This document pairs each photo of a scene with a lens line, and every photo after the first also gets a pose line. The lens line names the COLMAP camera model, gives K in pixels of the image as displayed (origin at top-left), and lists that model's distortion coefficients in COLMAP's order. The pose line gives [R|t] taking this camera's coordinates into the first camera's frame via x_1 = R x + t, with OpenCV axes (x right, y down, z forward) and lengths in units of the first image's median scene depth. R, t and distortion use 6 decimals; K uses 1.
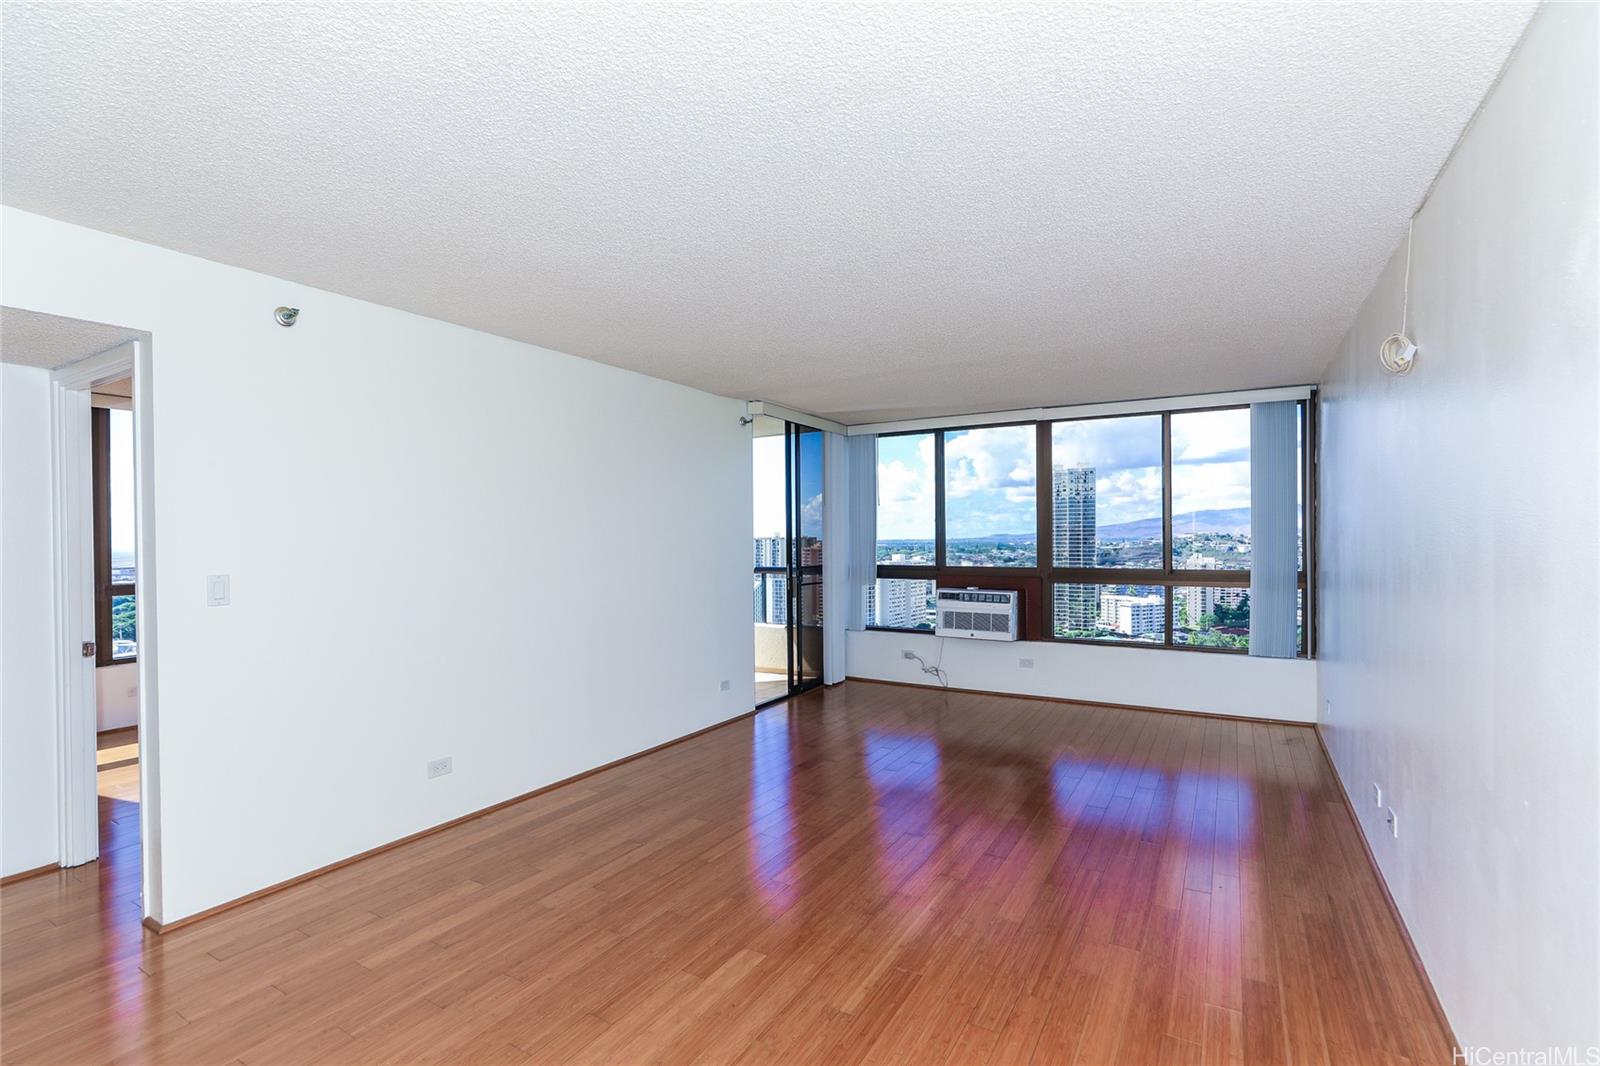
lens RADIAL K [[735.8, 0, 802.5], [0, 735.8, 541.9], [0, 0, 1]] dist [-0.027414, 0.014878]
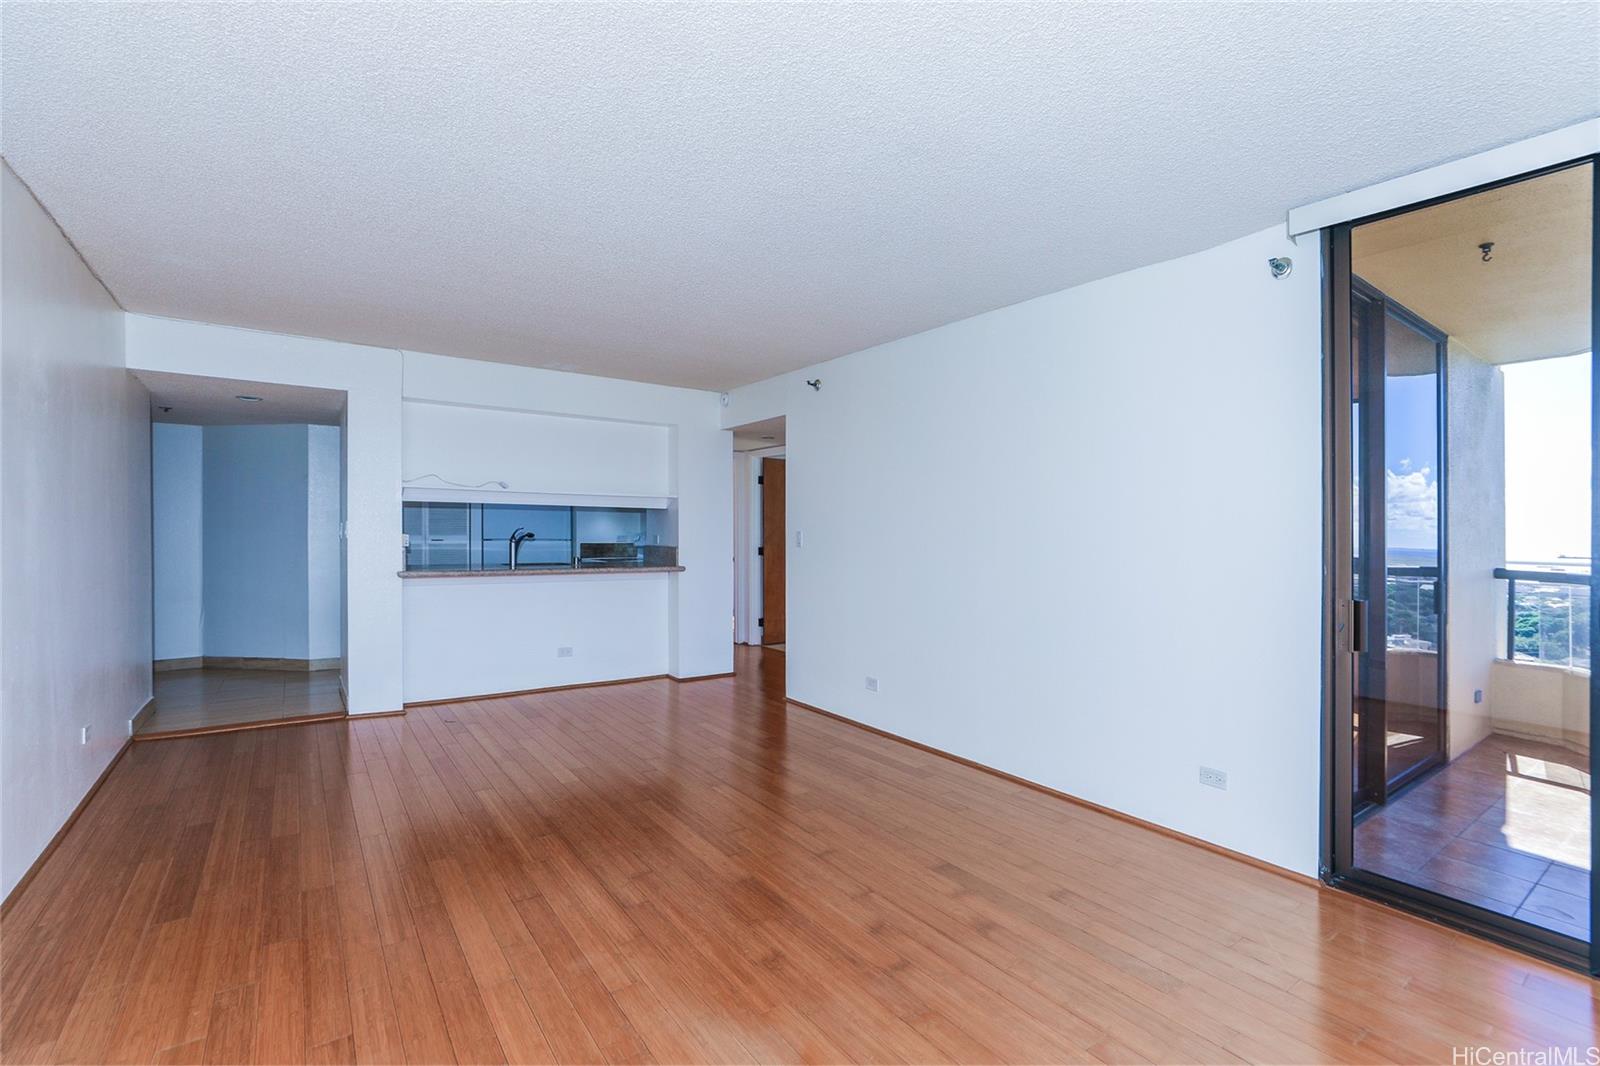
lens RADIAL K [[735.8, 0, 802.5], [0, 735.8, 541.9], [0, 0, 1]] dist [-0.027414, 0.014878]
pose [[-0.412159, 0.014901, -0.910990, 0.401652], [-0.017249, 0.999559, 0.024154, 0.011896], [0.910948, 0.025669, -0.411721, 0.750269]]
